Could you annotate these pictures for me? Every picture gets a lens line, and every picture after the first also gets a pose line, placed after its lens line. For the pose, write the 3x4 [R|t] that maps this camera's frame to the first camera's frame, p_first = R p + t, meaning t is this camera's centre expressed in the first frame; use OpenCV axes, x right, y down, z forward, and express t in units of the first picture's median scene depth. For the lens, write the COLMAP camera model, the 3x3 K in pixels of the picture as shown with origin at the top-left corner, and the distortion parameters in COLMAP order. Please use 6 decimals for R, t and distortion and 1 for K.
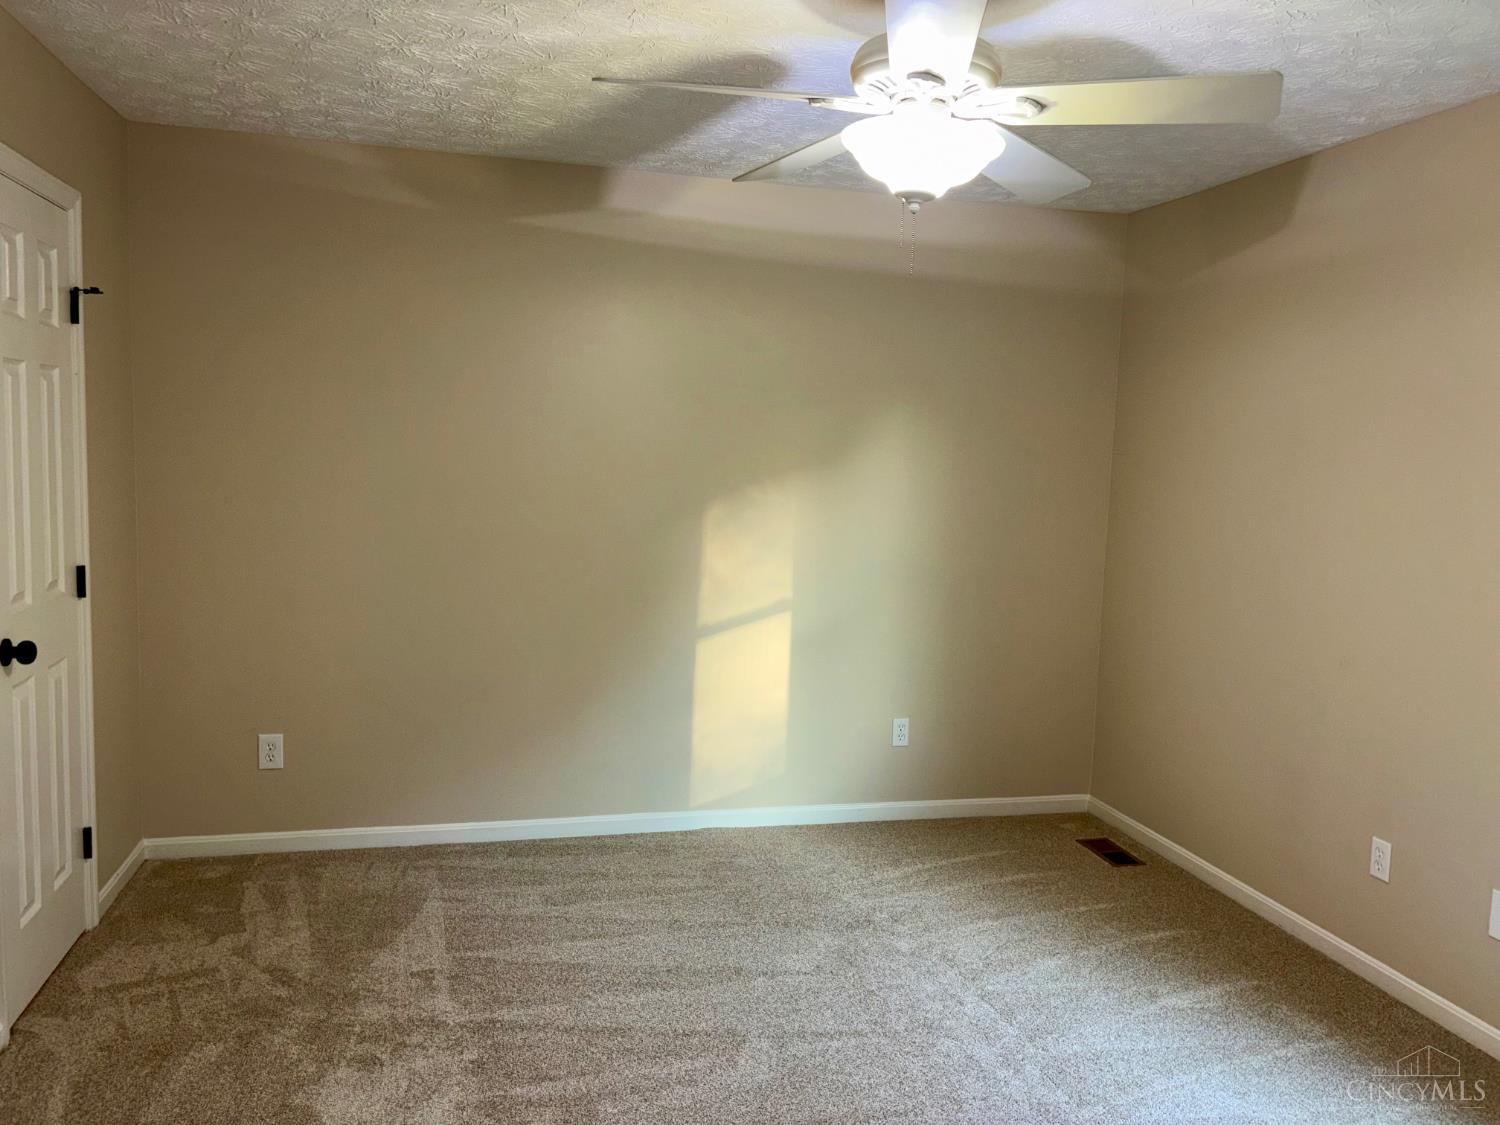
lens RADIAL K [[1126.0, 0, 737.5], [0, 1126.0, 556.7], [0, 0, 1]] dist [0.038698, -0.060506]
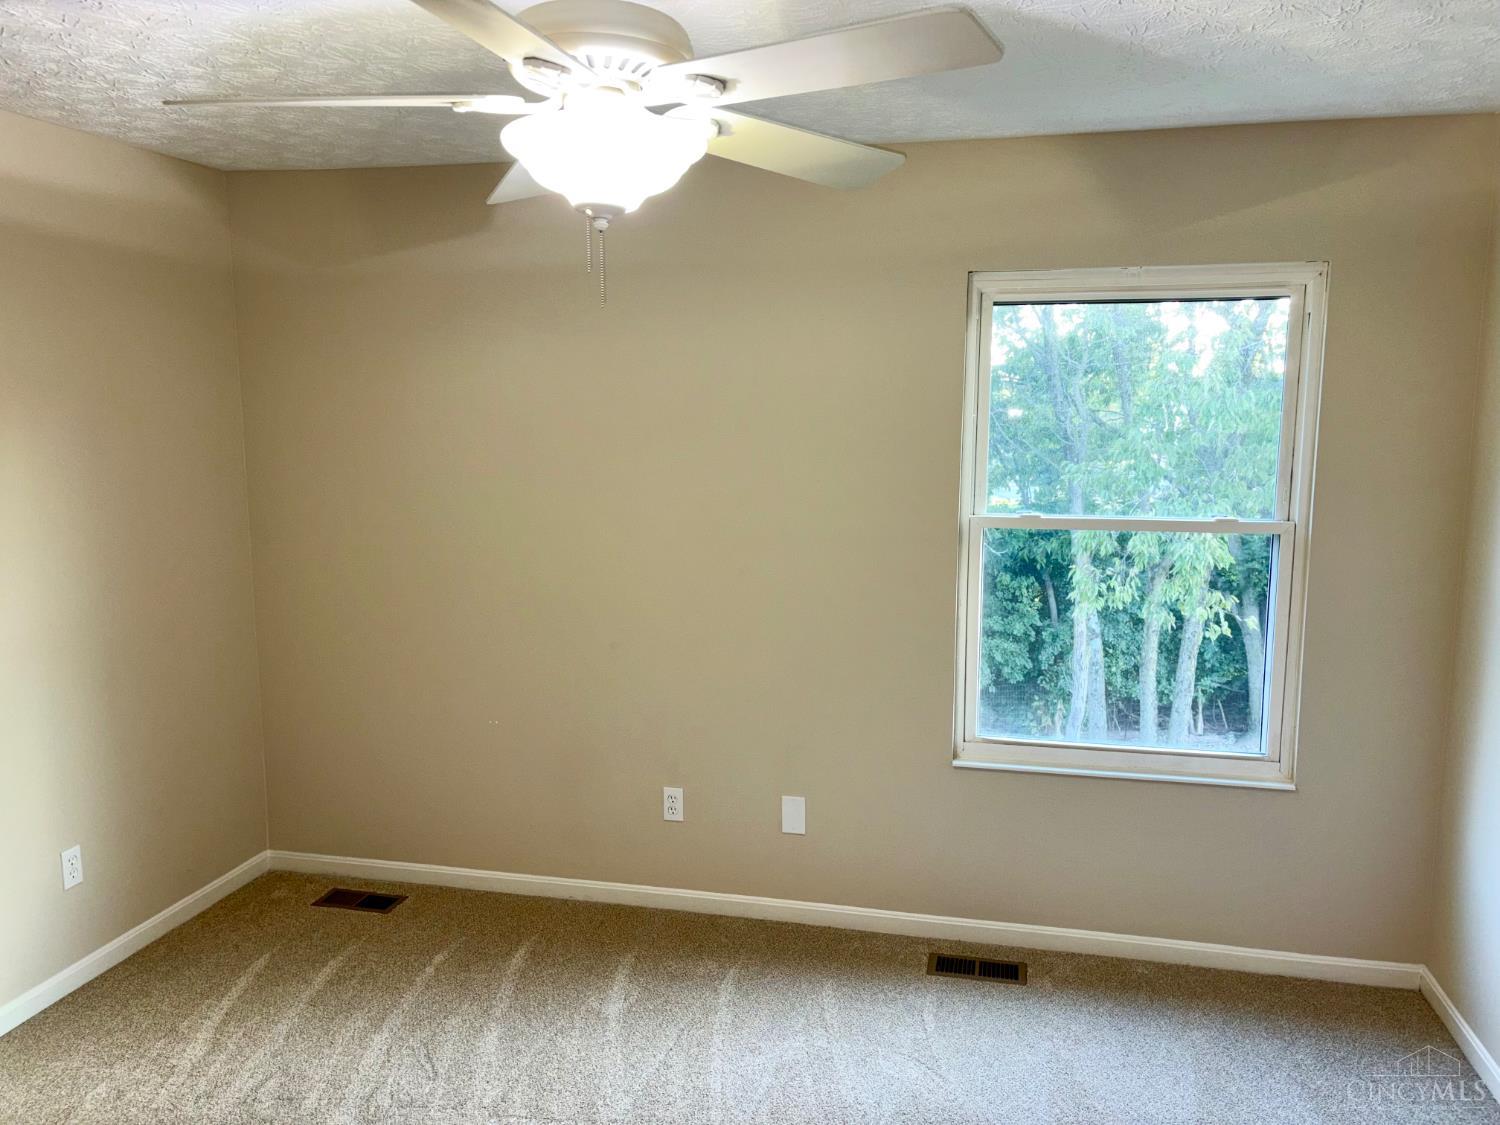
lens RADIAL K [[1126.0, 0, 745.7], [0, 1126.0, 561.0], [0, 0, 1]] dist [0.038698, -0.060506]
pose [[0.422945, -0.152822, 0.893176, -0.317888], [0.094973, 0.987723, 0.124027, -0.094213], [-0.901165, 0.032371, 0.432266, 0.329043]]
